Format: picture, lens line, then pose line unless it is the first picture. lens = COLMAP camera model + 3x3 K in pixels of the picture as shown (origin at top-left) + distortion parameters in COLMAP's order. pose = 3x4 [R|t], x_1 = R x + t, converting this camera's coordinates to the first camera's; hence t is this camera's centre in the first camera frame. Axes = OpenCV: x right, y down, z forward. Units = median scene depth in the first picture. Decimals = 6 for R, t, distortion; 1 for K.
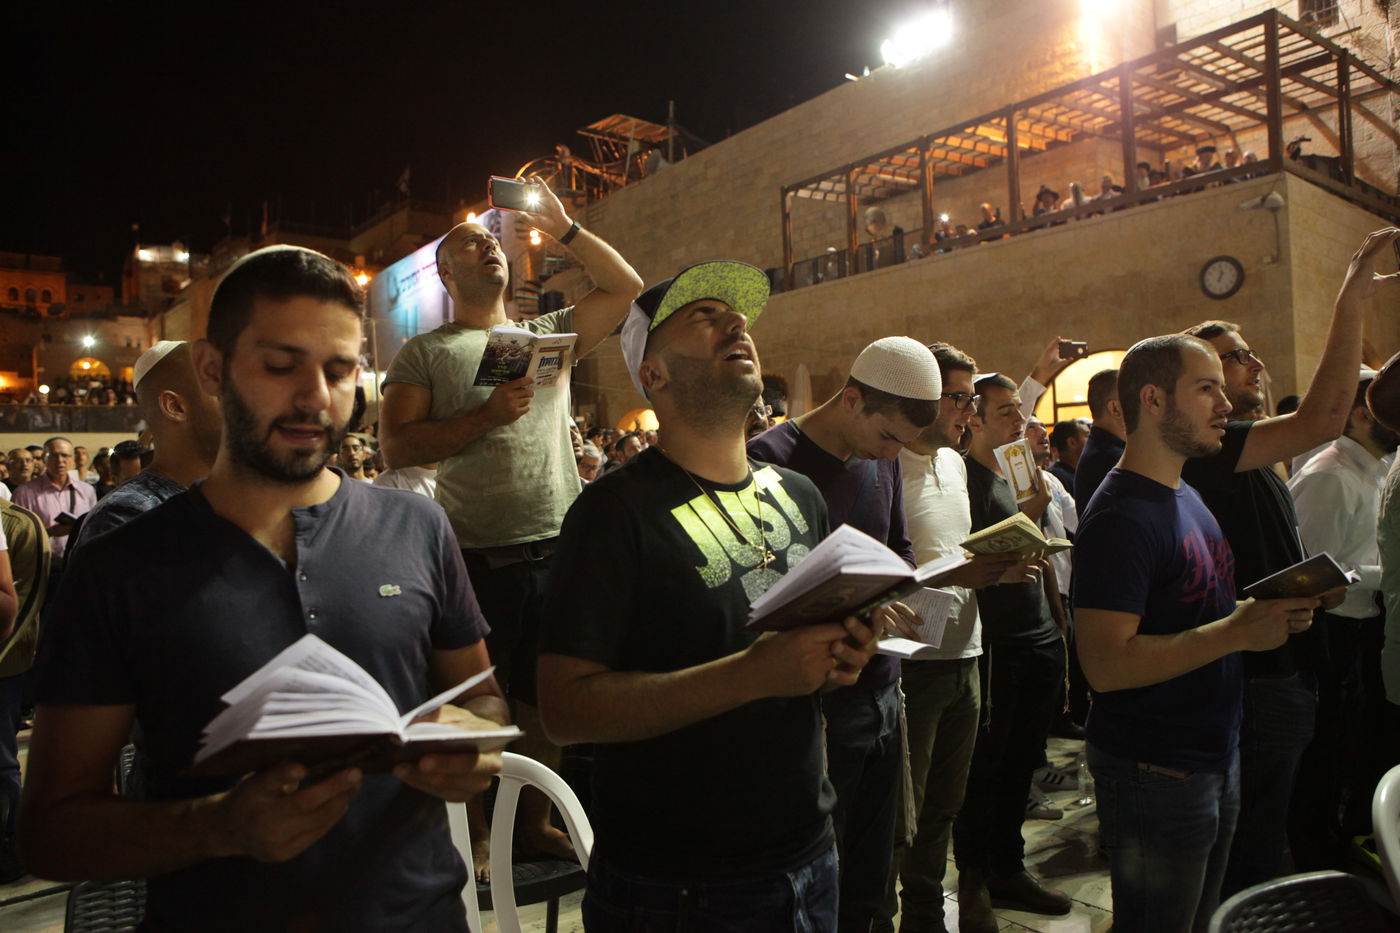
lens RADIAL K [[986.5, 0, 700.0], [0, 986.5, 466.5], [0, 0, 1]] dist [-0.115105, 0.075203]
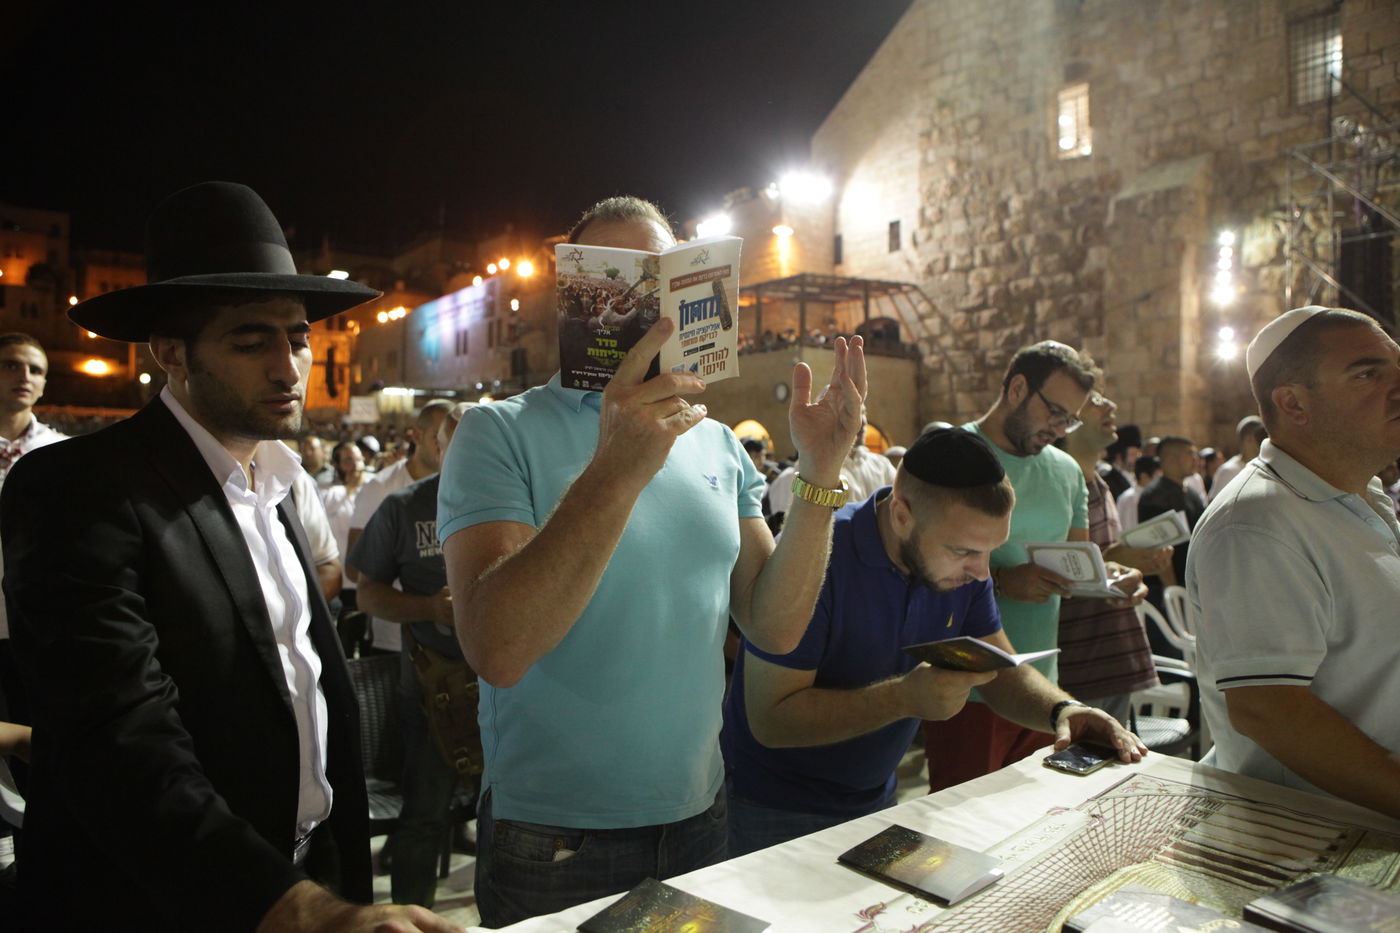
lens RADIAL K [[952.0, 0, 698.8], [0, 952.0, 463.3], [0, 0, 1]] dist [-0.105515, 0.076127]
pose [[0.998931, 0.039372, -0.024238, 0.146783], [-0.039156, 0.999190, 0.009287, -0.017857], [0.024584, -0.008328, 0.999663, -0.414095]]
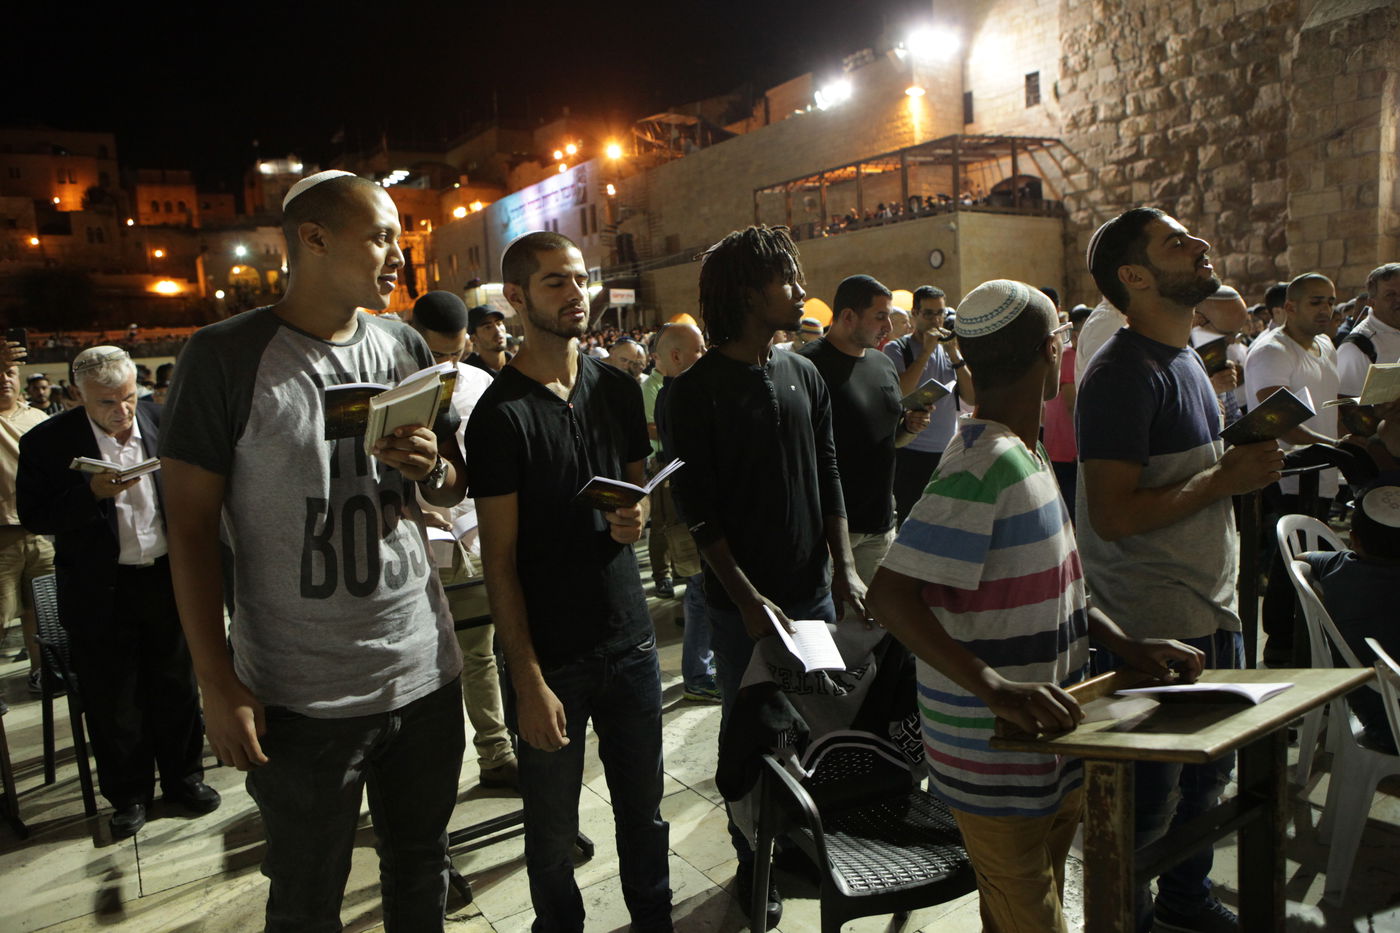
lens RADIAL K [[956.5, 0, 700.0], [0, 956.5, 466.5], [0, 0, 1]] dist [-0.104443, 0.072879]
pose [[0.997252, -0.018990, -0.071612, 0.055590], [0.028770, 0.989998, 0.138118, -0.016221], [0.068273, -0.139799, 0.987823, -0.430103]]
